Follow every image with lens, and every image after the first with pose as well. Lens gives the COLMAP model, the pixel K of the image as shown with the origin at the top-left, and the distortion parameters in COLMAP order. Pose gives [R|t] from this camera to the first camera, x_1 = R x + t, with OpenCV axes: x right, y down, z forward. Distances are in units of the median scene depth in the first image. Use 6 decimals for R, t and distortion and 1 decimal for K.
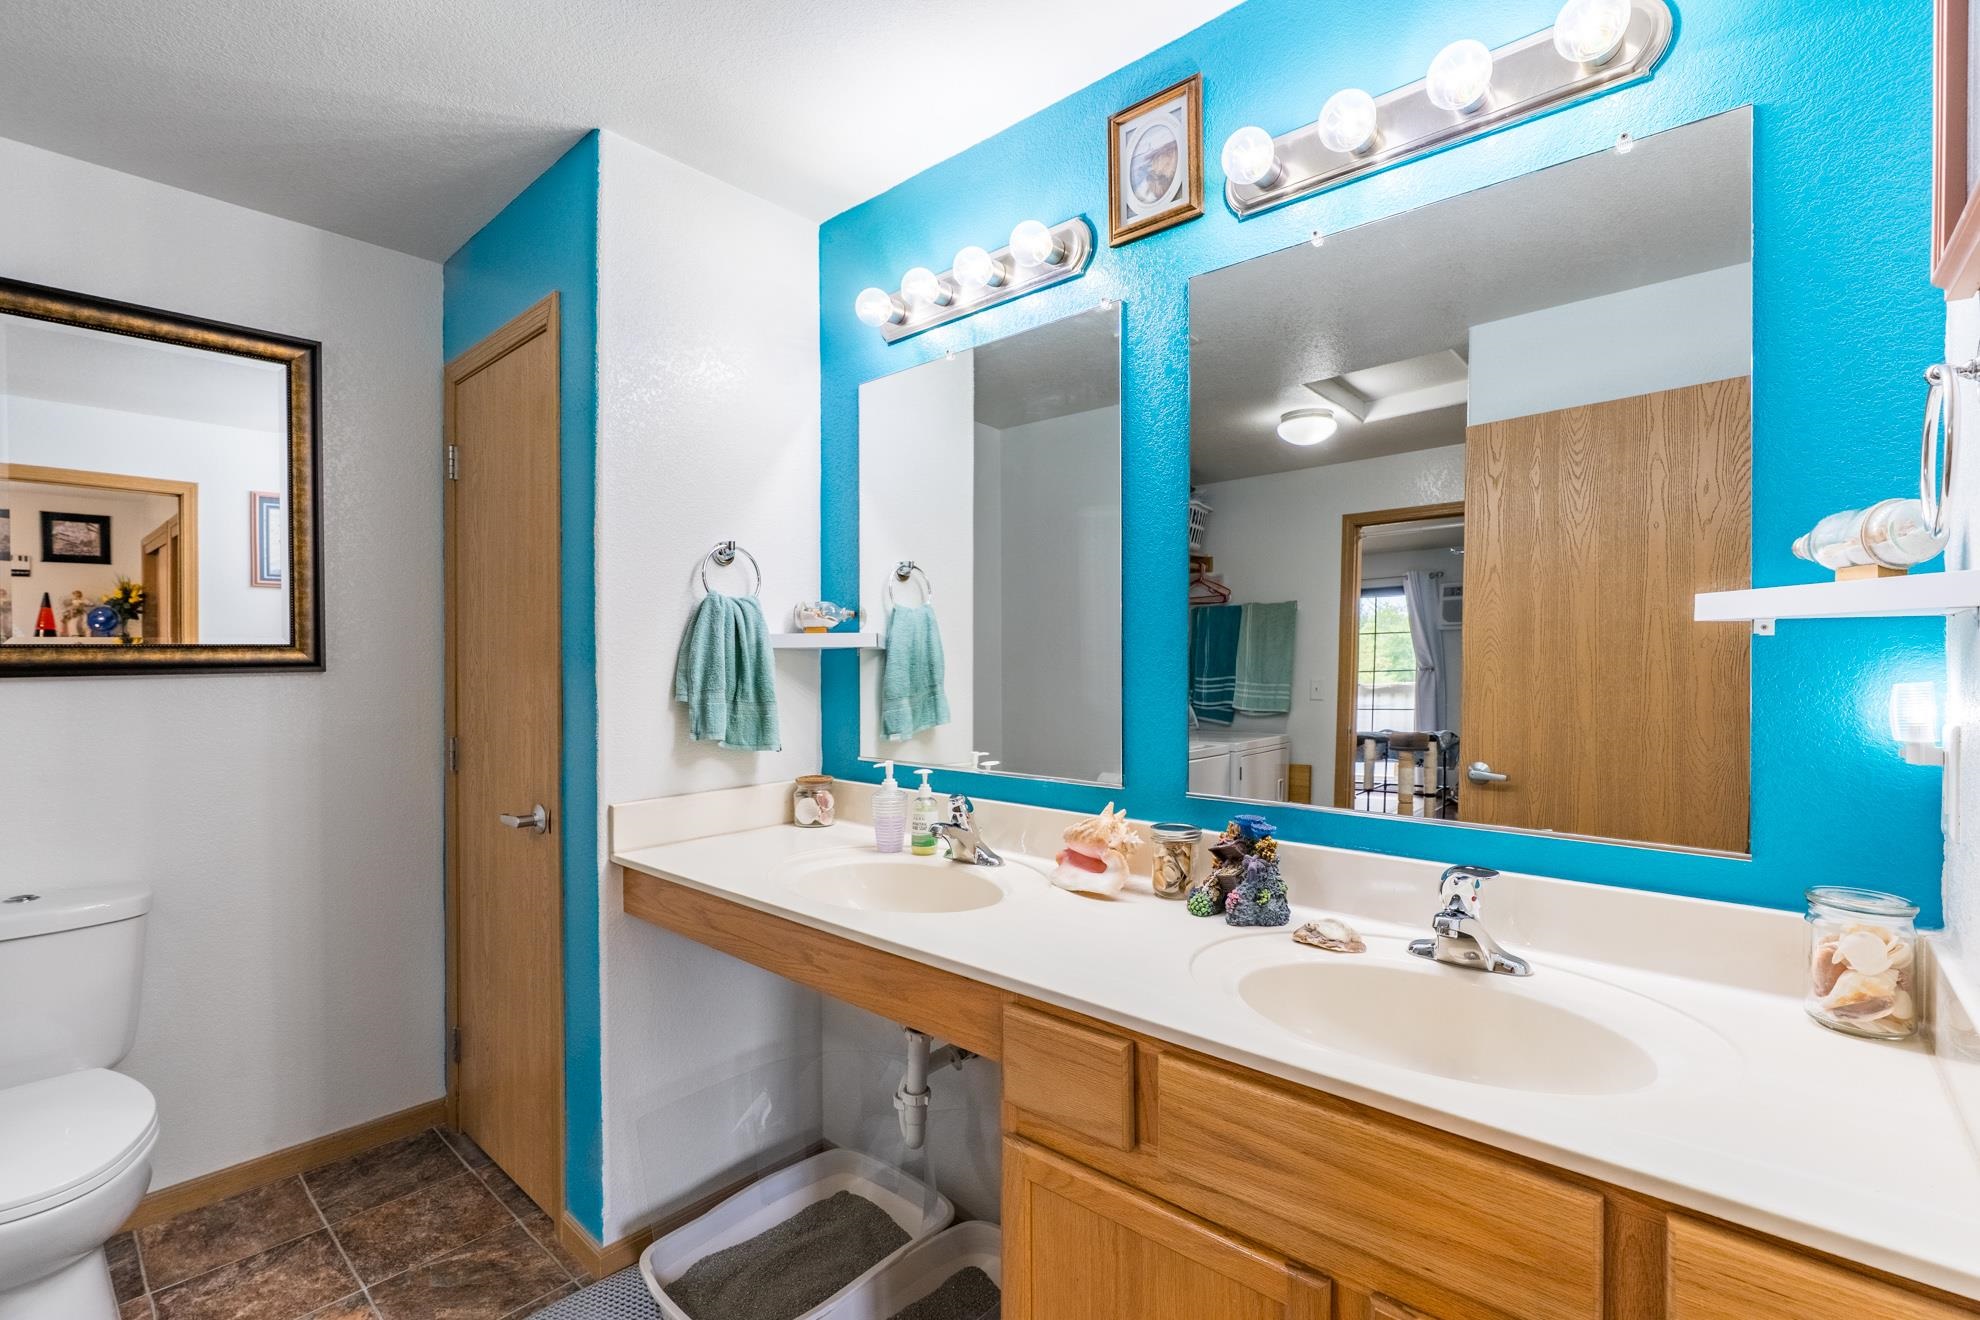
lens RADIAL K [[925.2, 0, 997.1], [0, 925.2, 670.4], [0, 0, 1]] dist [-0.002409, 0.000204]
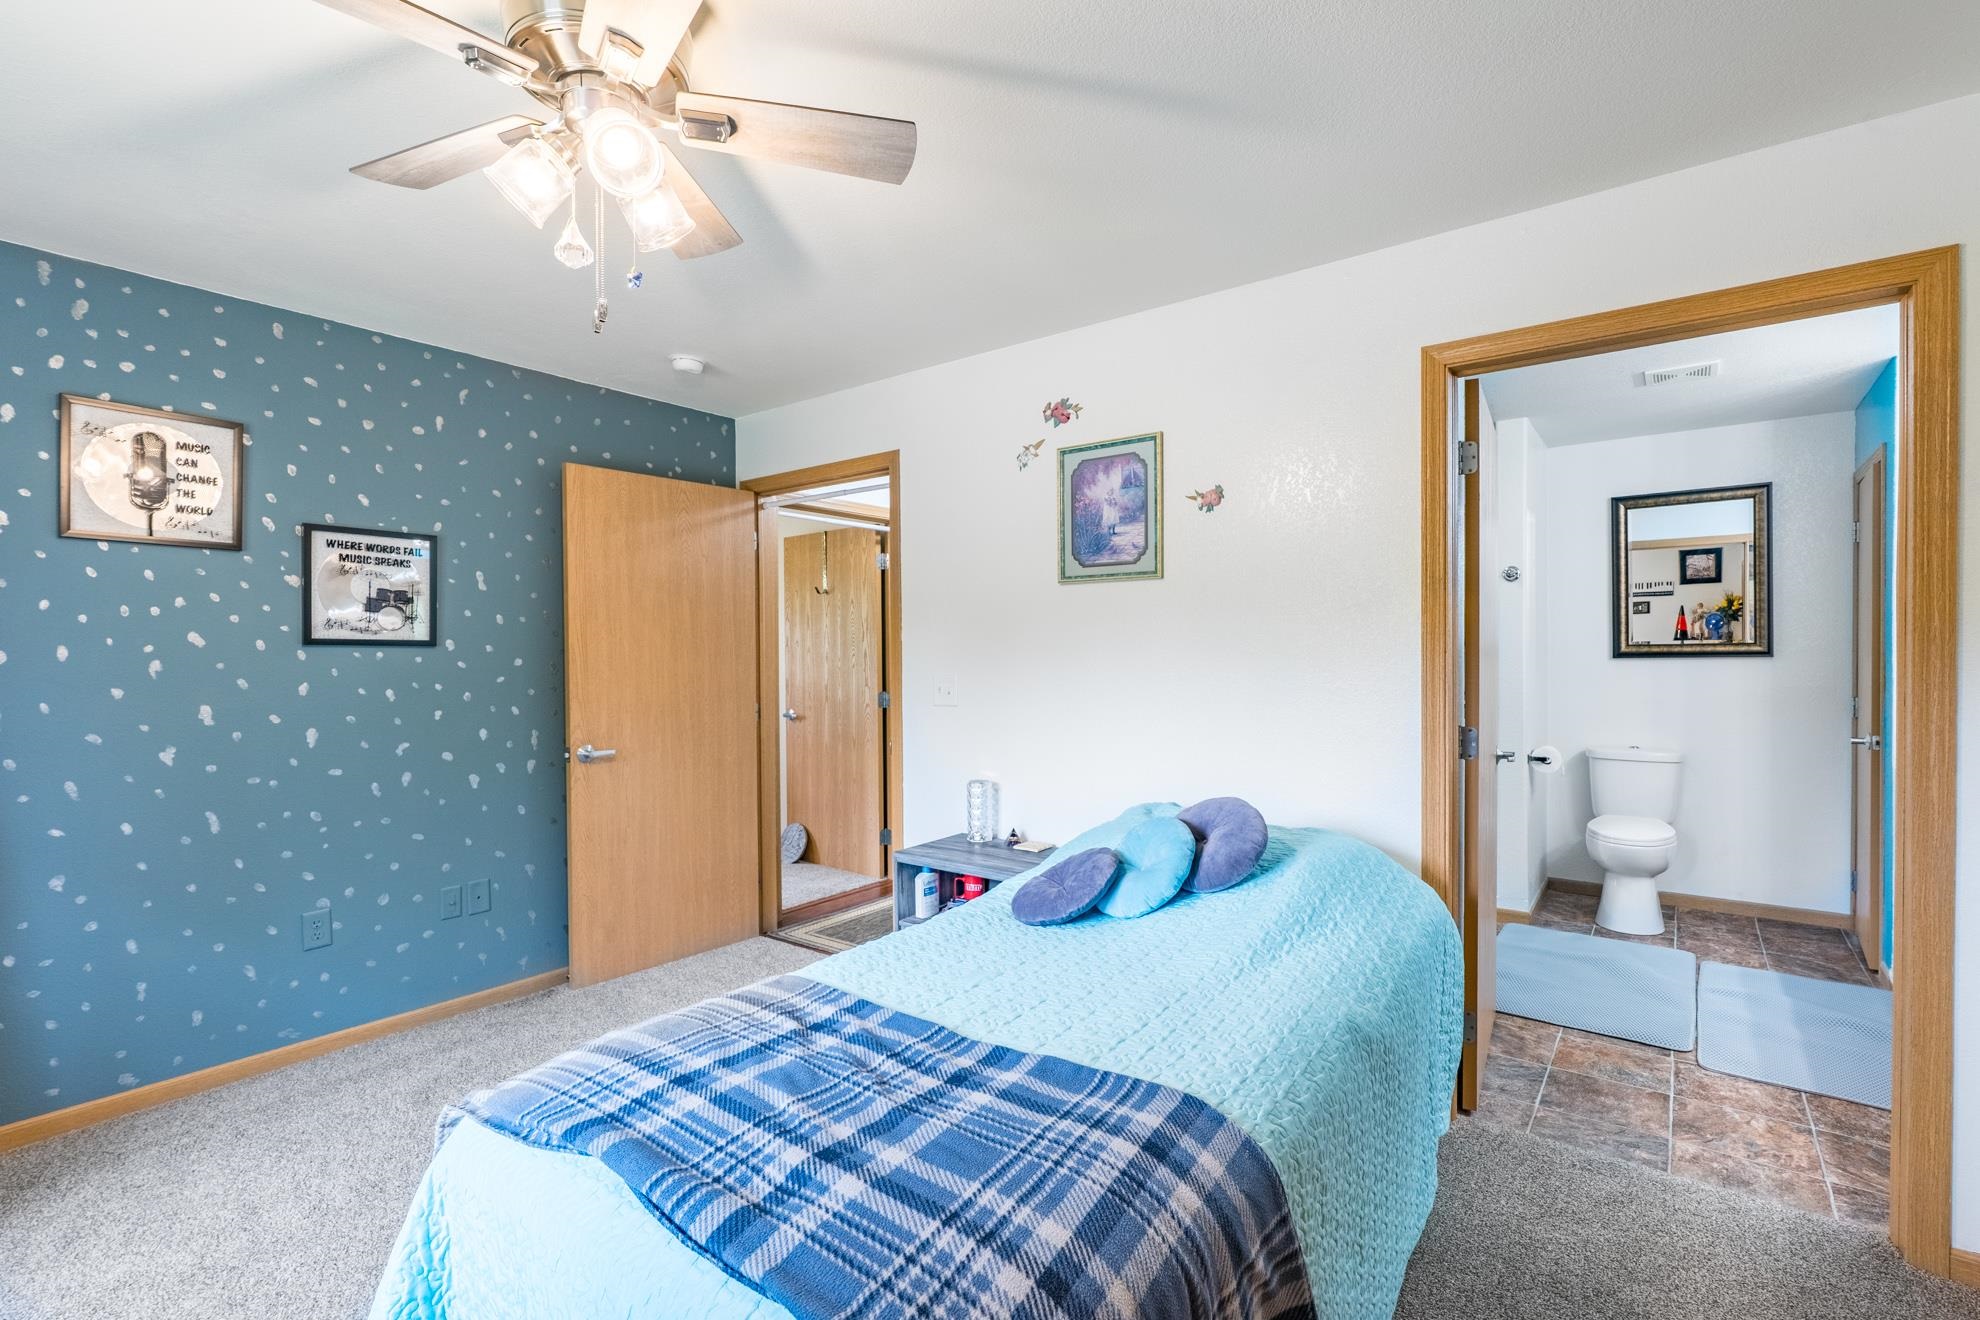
lens RADIAL K [[925.2, 0, 997.1], [0, 925.2, 670.4], [0, 0, 1]] dist [-0.002409, 0.000204]
pose [[0.113297, 0.013329, -0.993472, 0.318994], [-0.001673, 0.999911, 0.013225, 0.002211], [0.993560, 0.000164, 0.113309, -0.258946]]
